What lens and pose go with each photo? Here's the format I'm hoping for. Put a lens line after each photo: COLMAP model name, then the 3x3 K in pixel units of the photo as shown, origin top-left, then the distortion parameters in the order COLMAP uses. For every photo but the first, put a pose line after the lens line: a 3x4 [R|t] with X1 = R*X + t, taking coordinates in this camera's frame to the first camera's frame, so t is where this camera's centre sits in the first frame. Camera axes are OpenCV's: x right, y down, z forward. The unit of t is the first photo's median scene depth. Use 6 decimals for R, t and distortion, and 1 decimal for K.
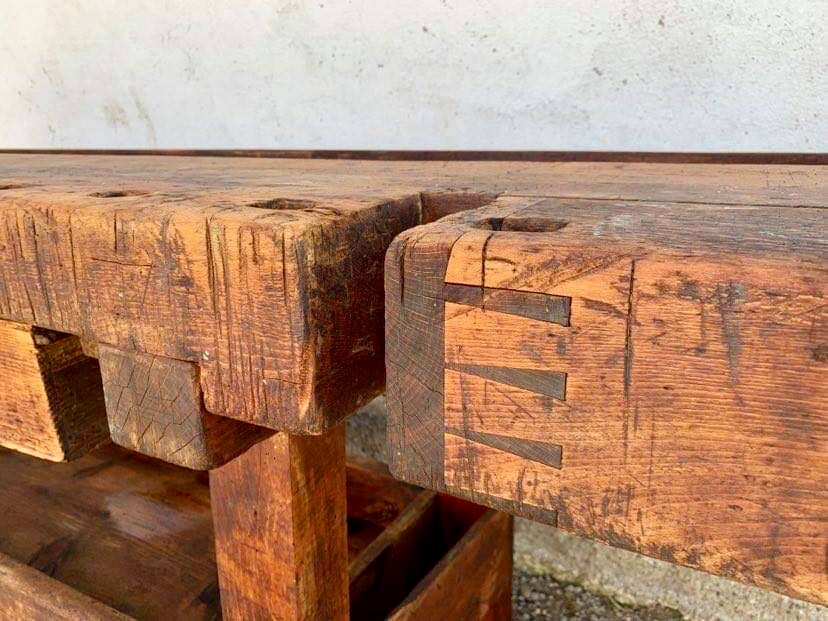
lens RADIAL K [[671.2, 0, 411.0], [0, 671.2, 310.5], [0, 0, 1]] dist [-0.010519, -0.000255]
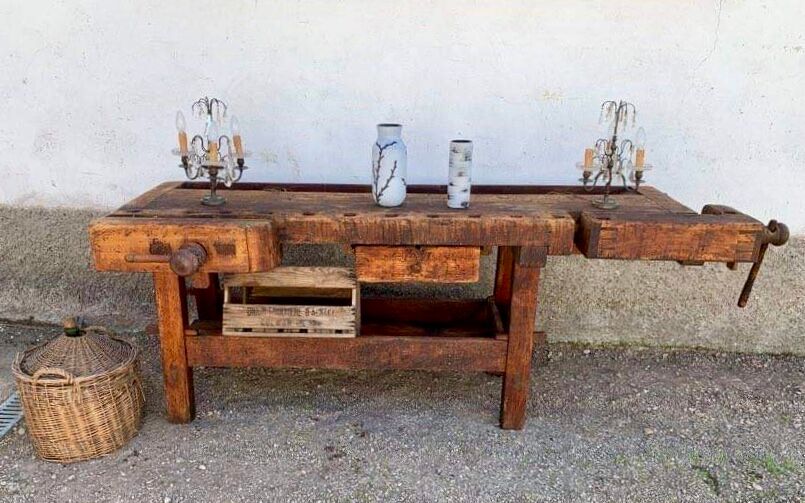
lens RADIAL K [[711.0, 0, 383.3], [0, 711.0, 314.8], [0, 0, 1]] dist [0.006741, -0.009939]
pose [[0.879722, -0.148865, 0.451585, -1.895906], [0.108640, 0.987534, 0.113901, -0.080965], [-0.462912, -0.051141, 0.884928, -1.616460]]
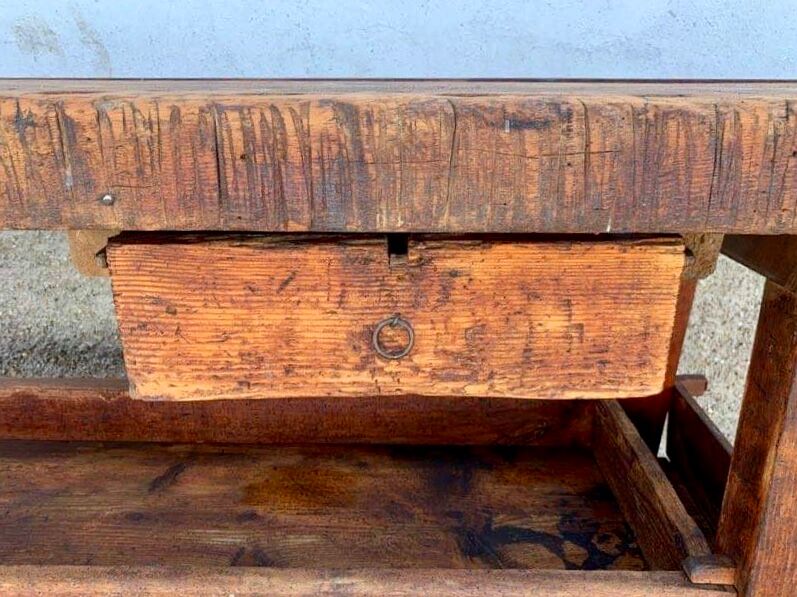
lens RADIAL K [[646.1, 0, 386.9], [0, 646.1, 298.5], [0, 0, 1]] dist [-0.010519, -0.000255]
pose [[0.874966, -0.141525, 0.463039, -0.792399], [0.116848, 0.989782, 0.081723, -0.014945], [-0.469873, -0.017400, 0.882562, 0.244141]]
